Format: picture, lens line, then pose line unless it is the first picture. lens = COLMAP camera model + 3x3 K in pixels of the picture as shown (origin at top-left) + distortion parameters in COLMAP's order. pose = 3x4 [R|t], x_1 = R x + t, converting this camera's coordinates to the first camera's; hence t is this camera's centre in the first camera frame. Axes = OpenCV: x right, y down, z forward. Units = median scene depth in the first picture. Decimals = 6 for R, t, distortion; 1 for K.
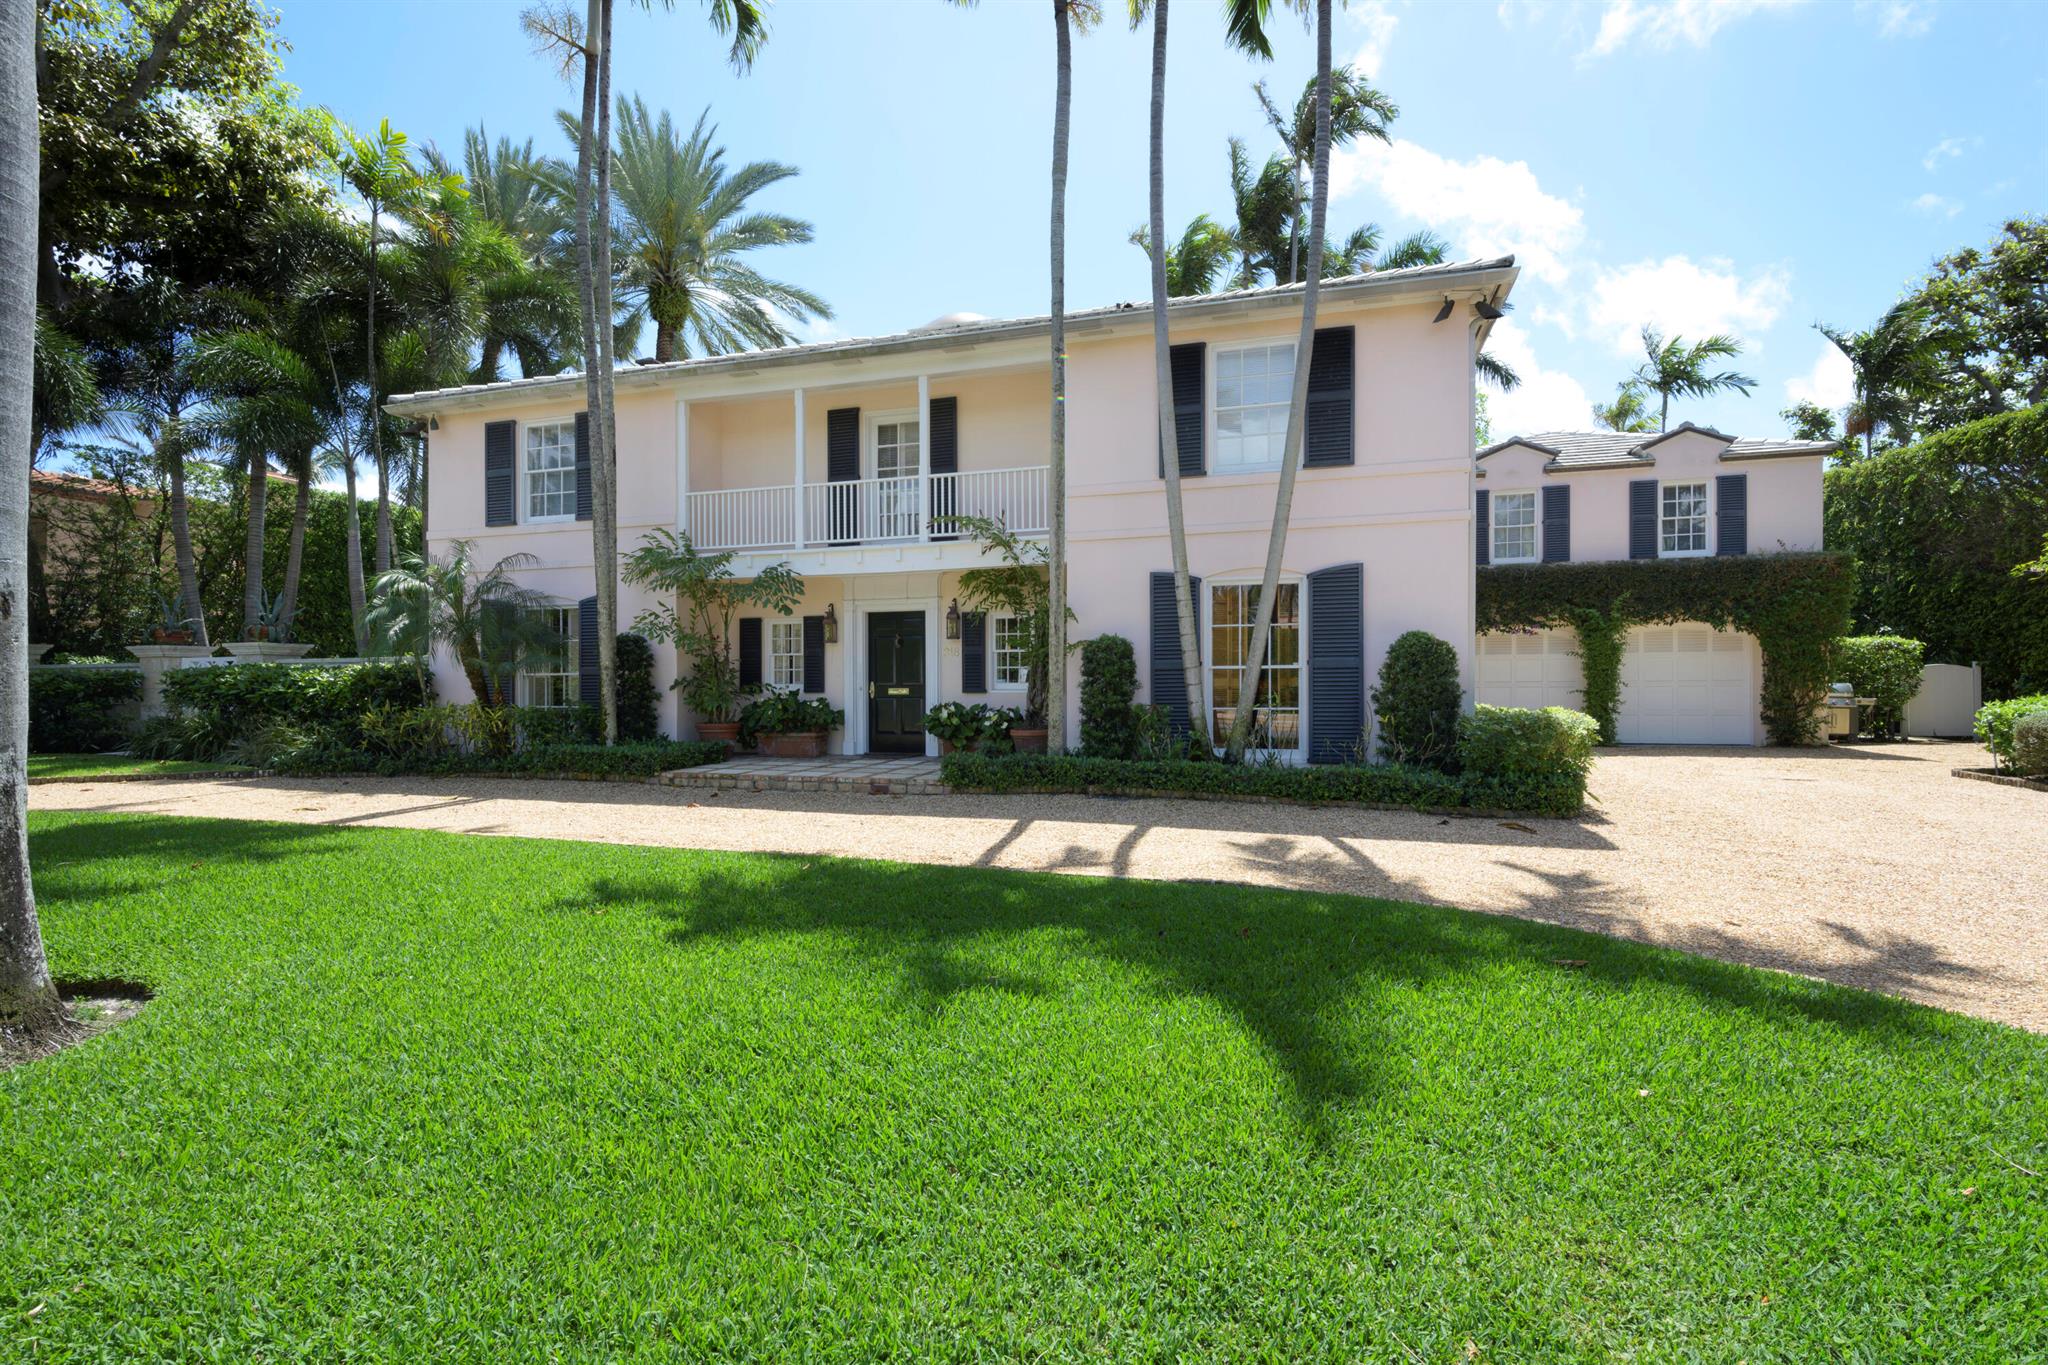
lens RADIAL K [[849.8, 0, 1026.1], [0, 849.8, 690.8], [0, 0, 1]] dist [0.002274, 0.000172]
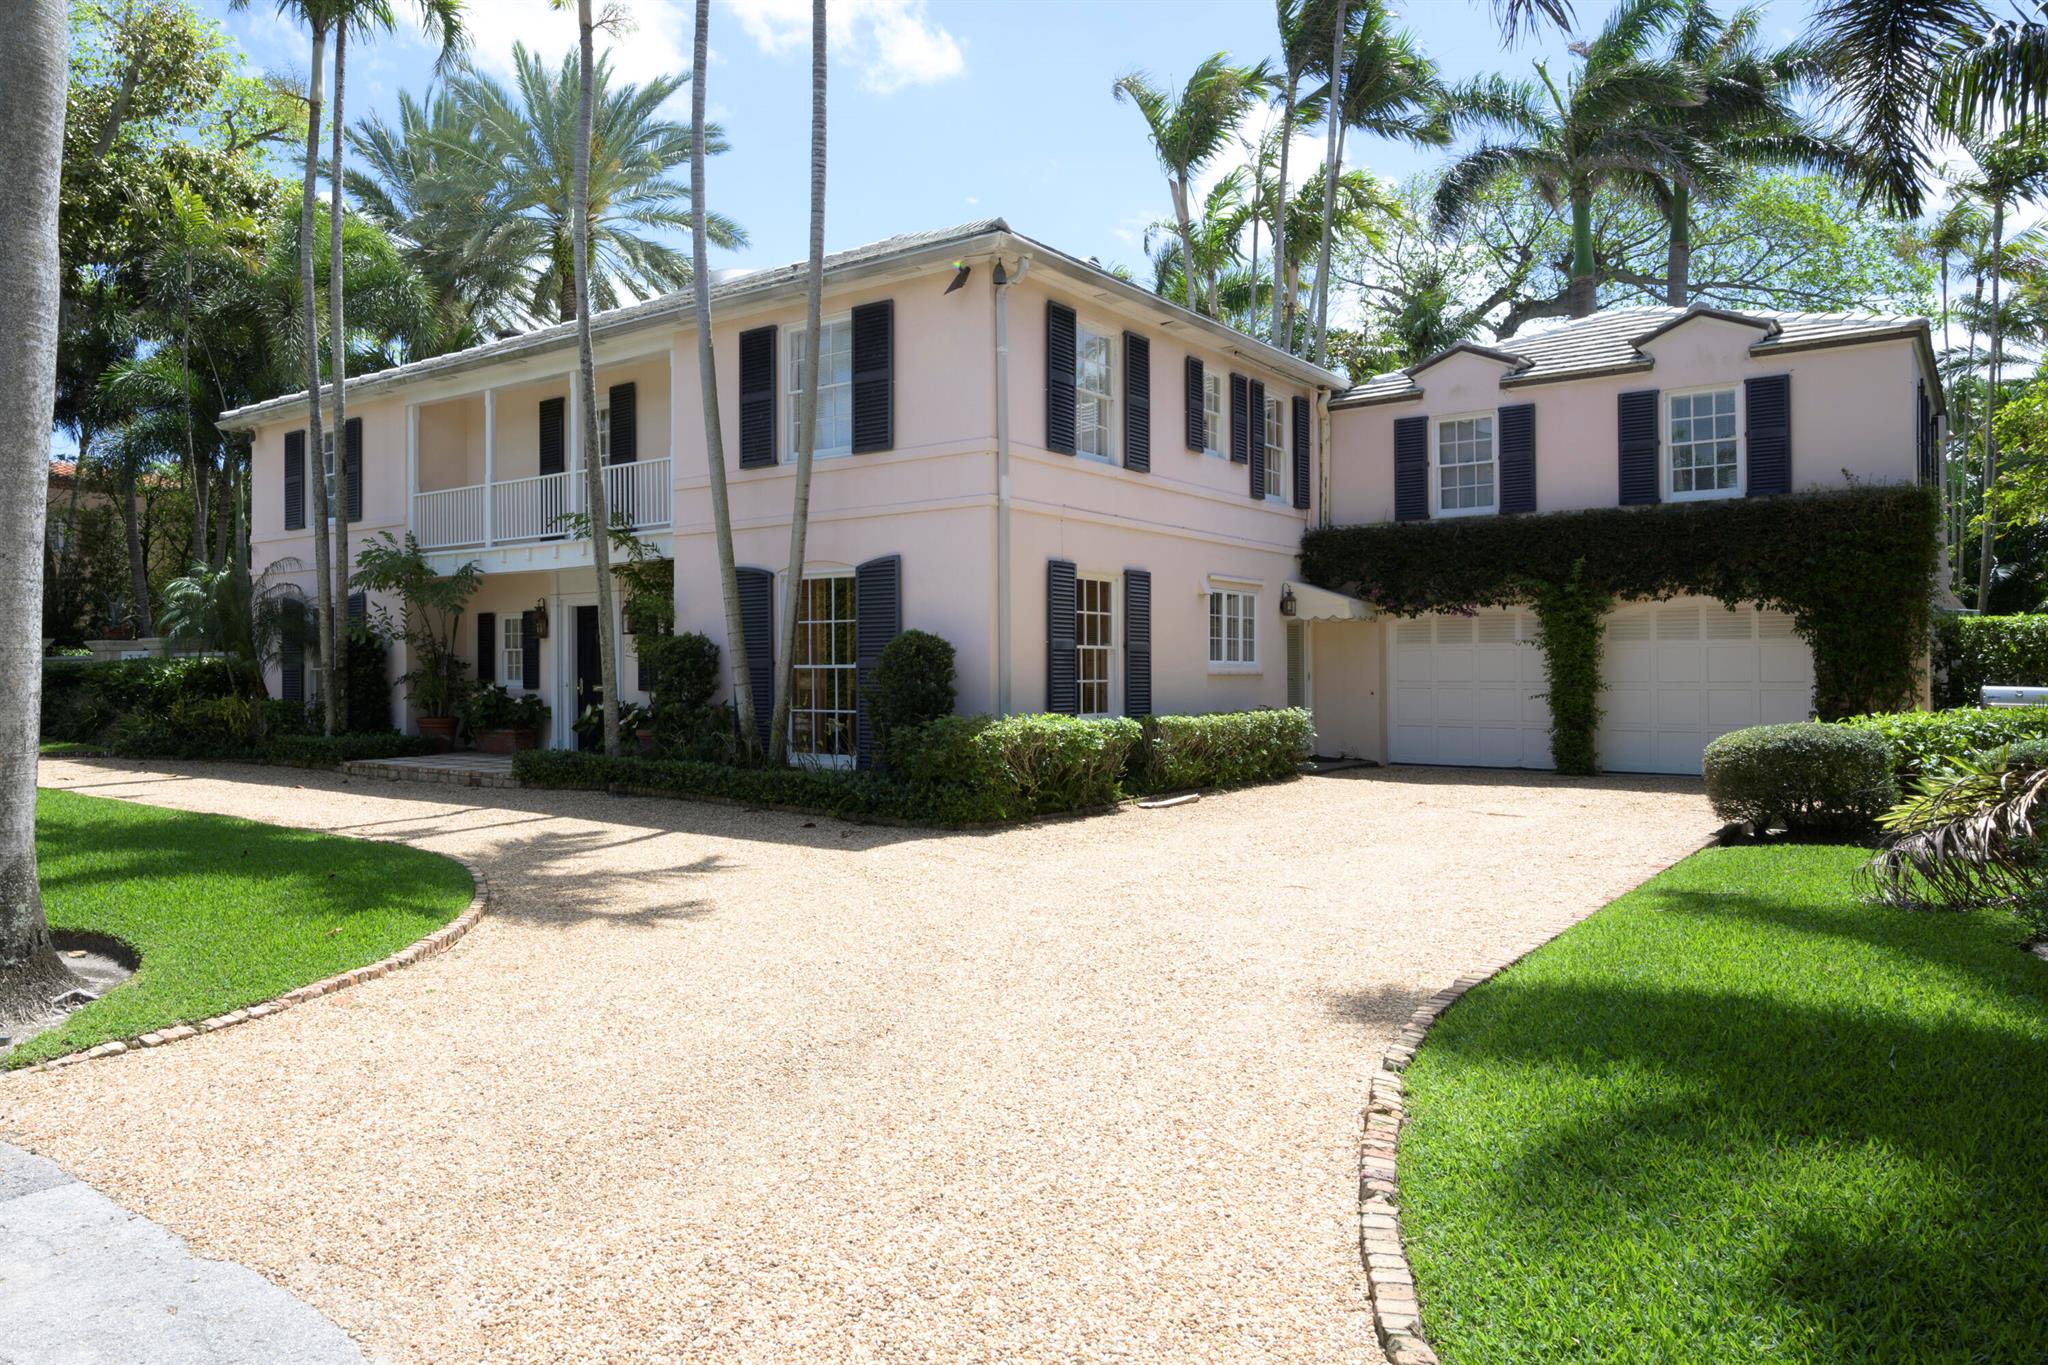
lens RADIAL K [[1344.9, 0, 1022.6], [0, 1344.9, 674.1], [0, 0, 1]] dist [0.012339, 0.001413]
pose [[0.935372, 0.005320, -0.353625, 0.834875], [-0.007167, 0.999967, -0.003913, -0.012911], [0.353592, 0.006194, 0.935379, -0.255913]]
